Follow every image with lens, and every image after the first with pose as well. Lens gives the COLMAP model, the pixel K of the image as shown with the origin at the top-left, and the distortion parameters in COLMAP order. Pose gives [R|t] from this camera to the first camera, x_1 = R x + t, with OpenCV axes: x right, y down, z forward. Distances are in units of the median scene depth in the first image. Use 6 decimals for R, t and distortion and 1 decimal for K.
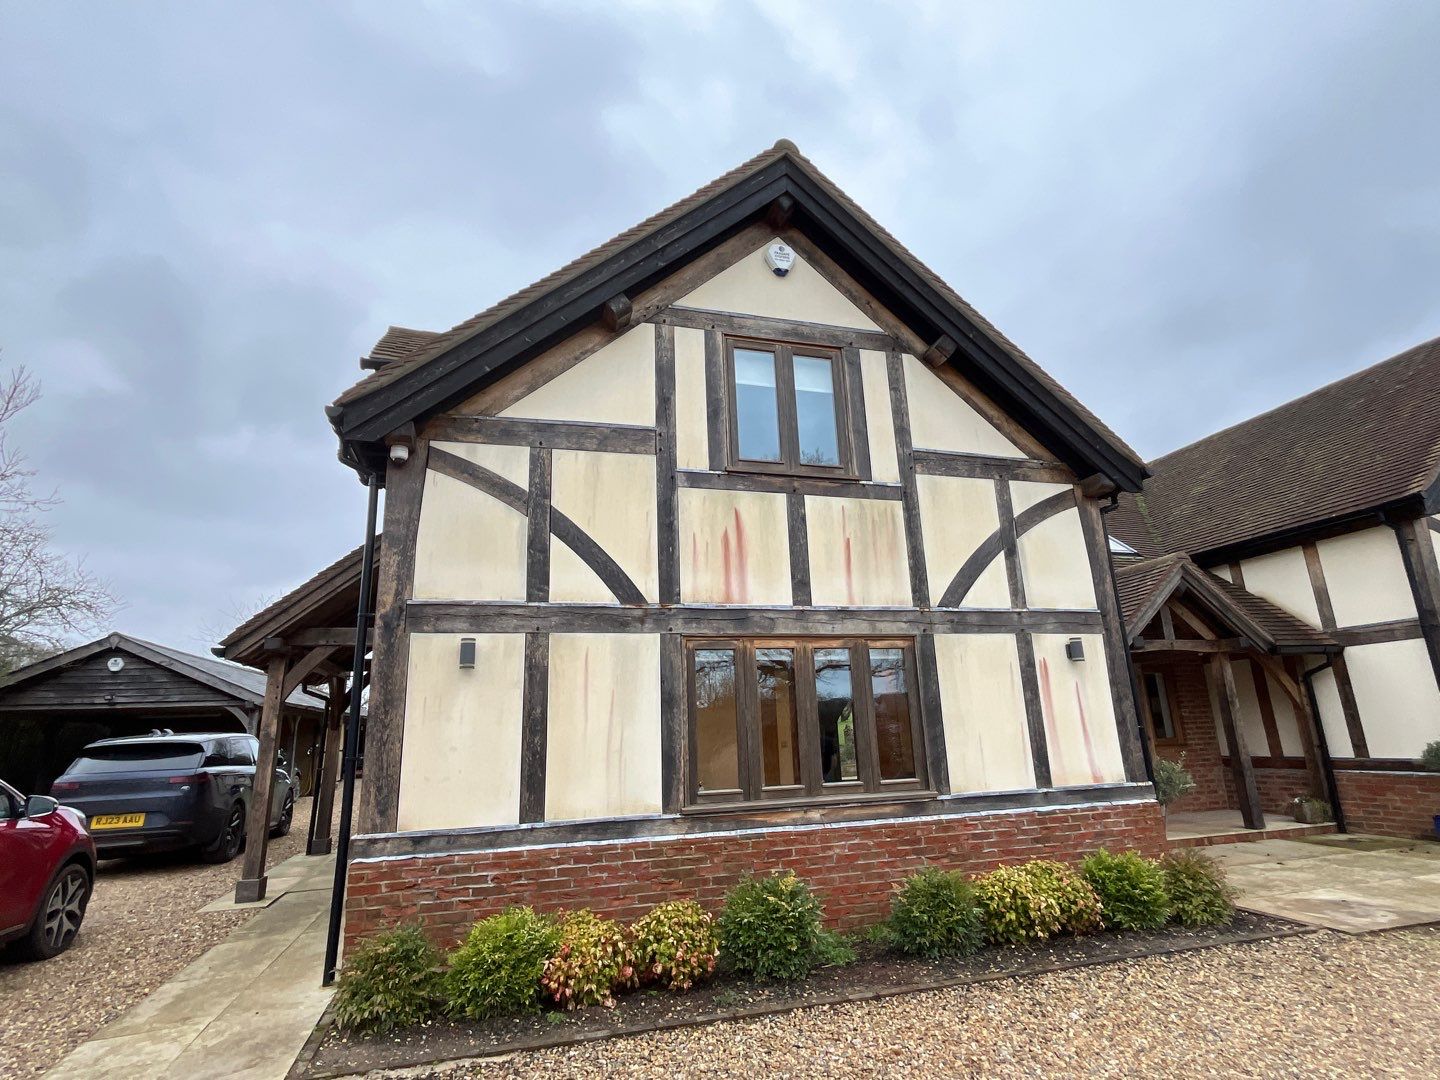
lens RADIAL K [[726.2, 0, 716.9], [0, 726.2, 543.2], [0, 0, 1]] dist [-0.004264, 0.000500]
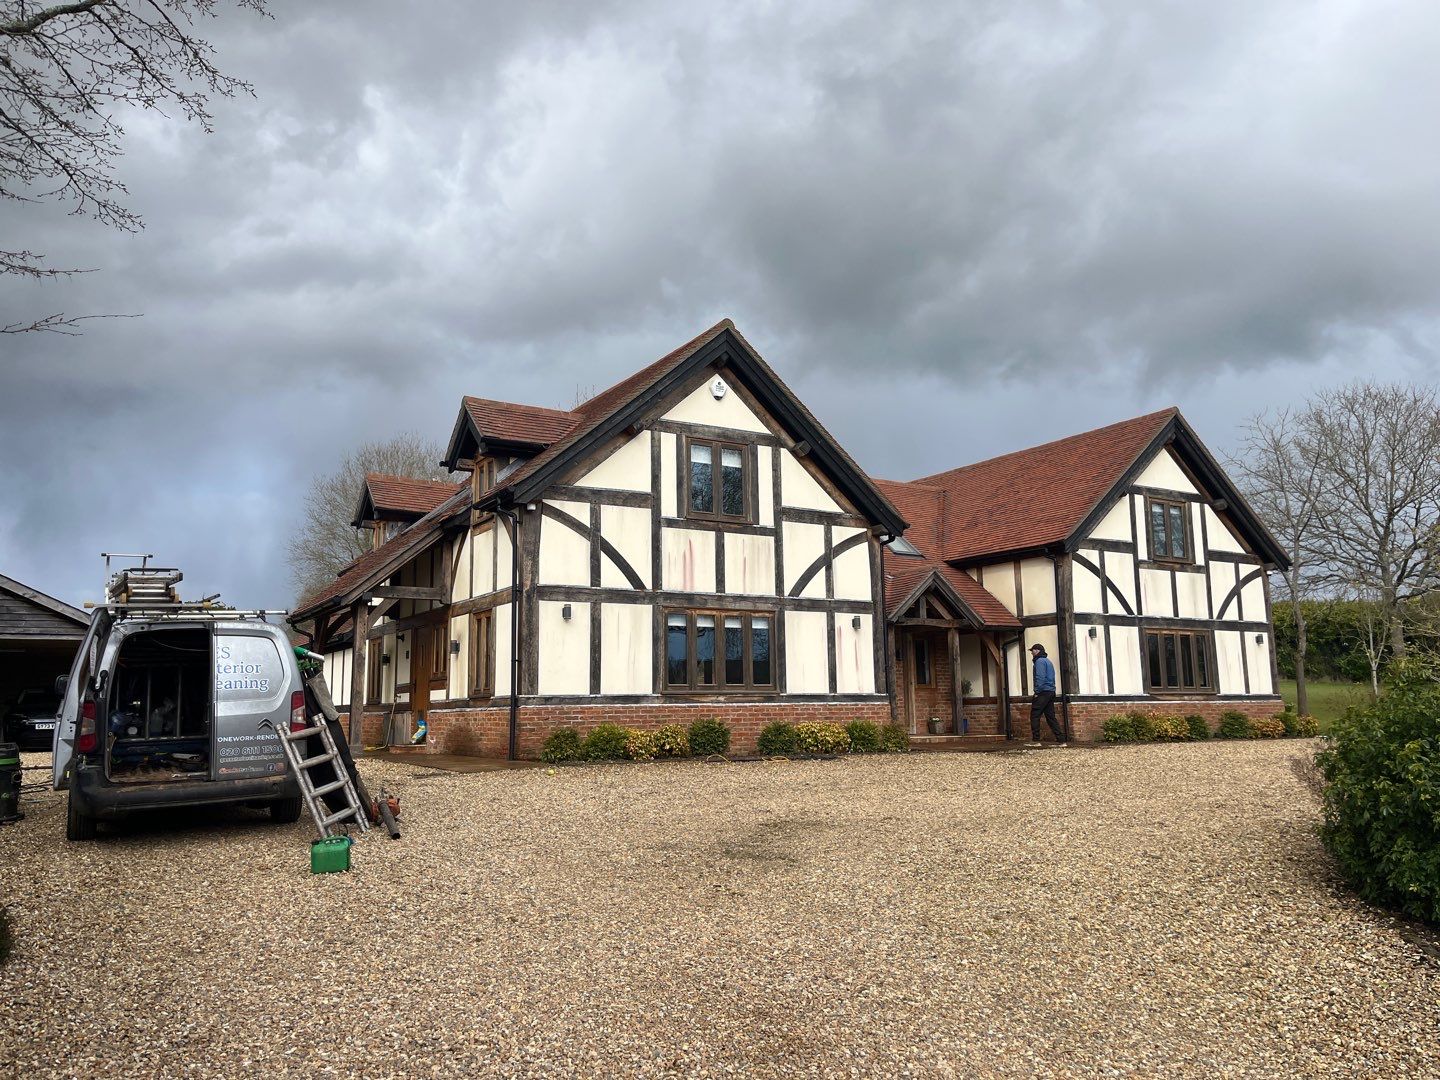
lens RADIAL K [[1136.3, 0, 714.0], [0, 1136.3, 550.7], [0, 0, 1]] dist [0.047652, -0.052304]
pose [[0.965439, 0.059086, 0.253844, -0.631660], [-0.084553, 0.992291, 0.090610, -0.279451], [-0.246534, -0.108942, 0.962992, -1.762463]]
